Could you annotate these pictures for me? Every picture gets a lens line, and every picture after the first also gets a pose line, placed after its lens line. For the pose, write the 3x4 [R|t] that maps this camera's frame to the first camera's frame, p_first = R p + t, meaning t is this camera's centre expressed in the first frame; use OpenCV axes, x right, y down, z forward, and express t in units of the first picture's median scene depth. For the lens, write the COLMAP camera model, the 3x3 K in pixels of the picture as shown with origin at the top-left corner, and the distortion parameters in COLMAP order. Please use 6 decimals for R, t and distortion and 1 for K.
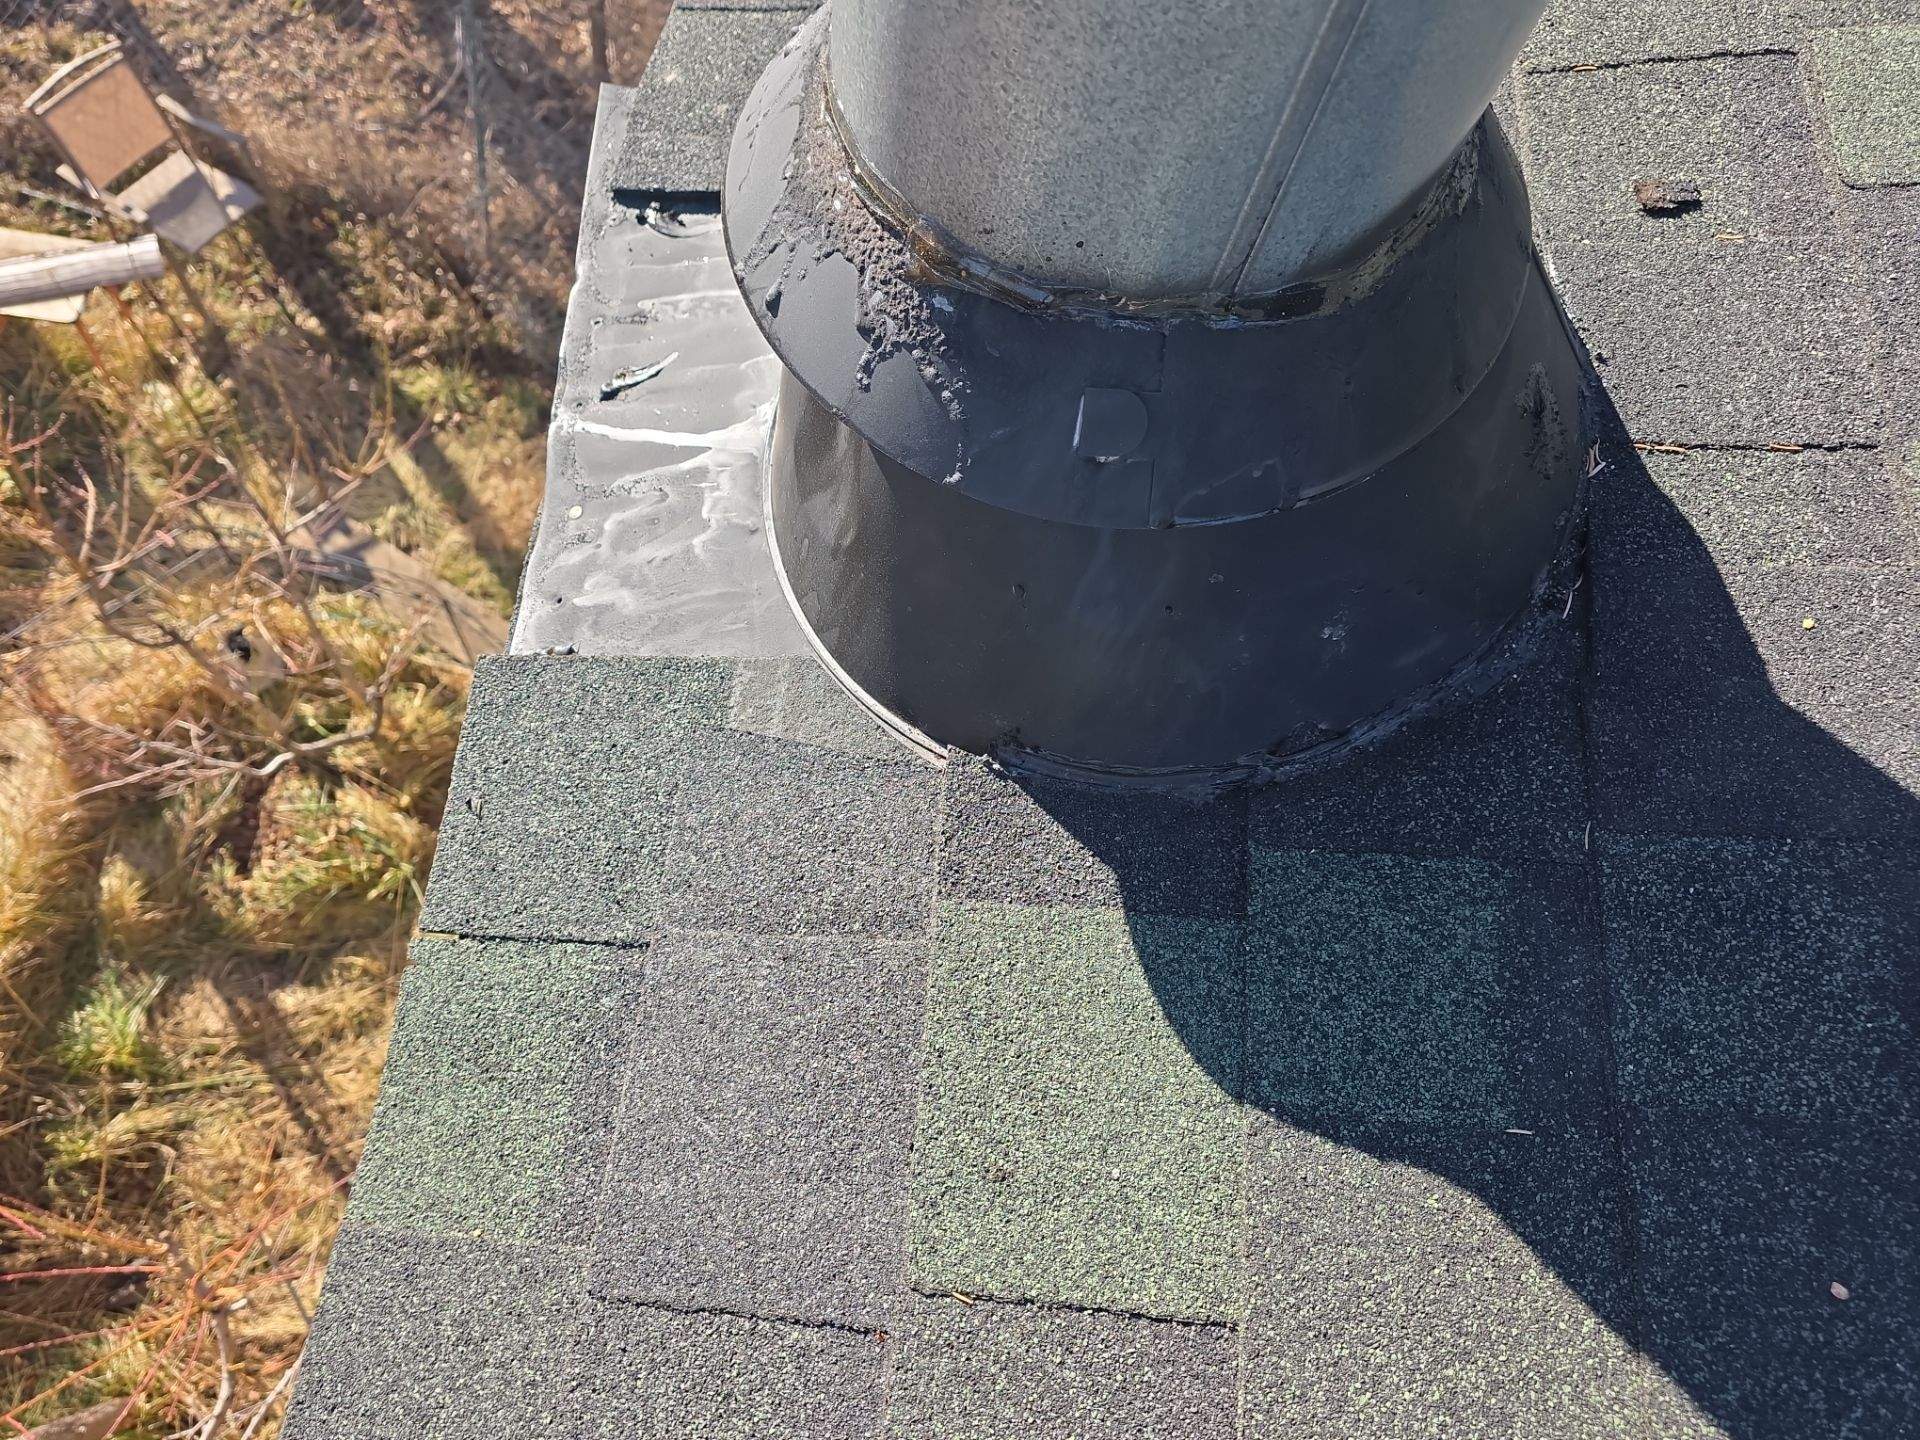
lens RADIAL K [[1360.2, 0, 929.5], [0, 1360.2, 714.3], [0, 0, 1]] dist [0.040040, -0.039226]
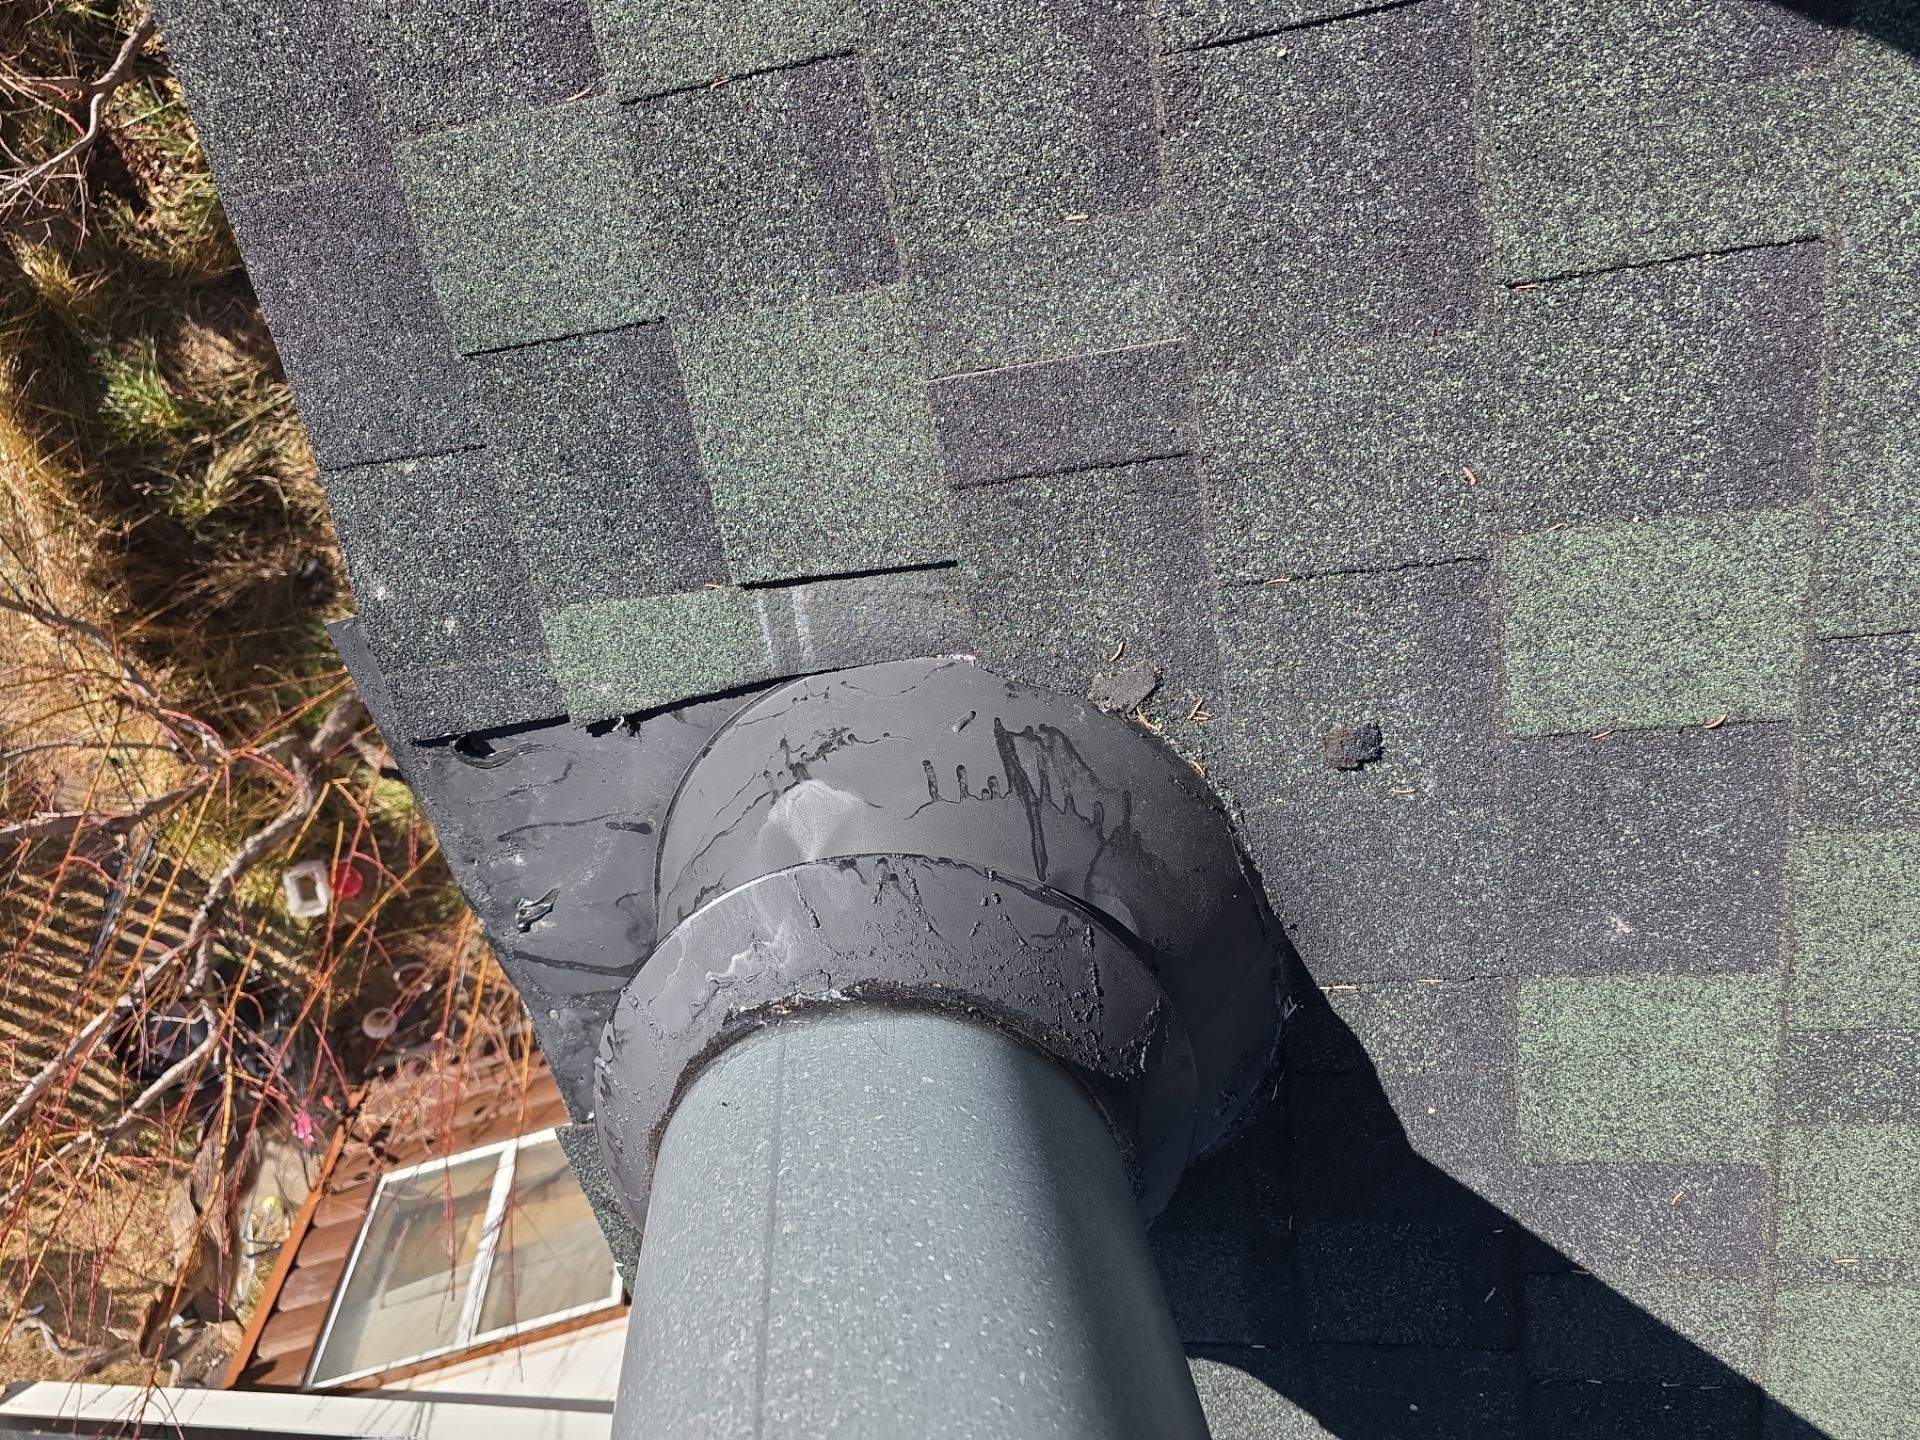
lens RADIAL K [[1360.2, 0, 929.5], [0, 1360.2, 714.3], [0, 0, 1]] dist [0.040040, -0.039226]
pose [[0.952119, -0.269583, -0.144201, 0.063423], [0.287078, 0.626130, 0.724947, -0.212486], [-0.105145, -0.731633, 0.673542, 0.053899]]
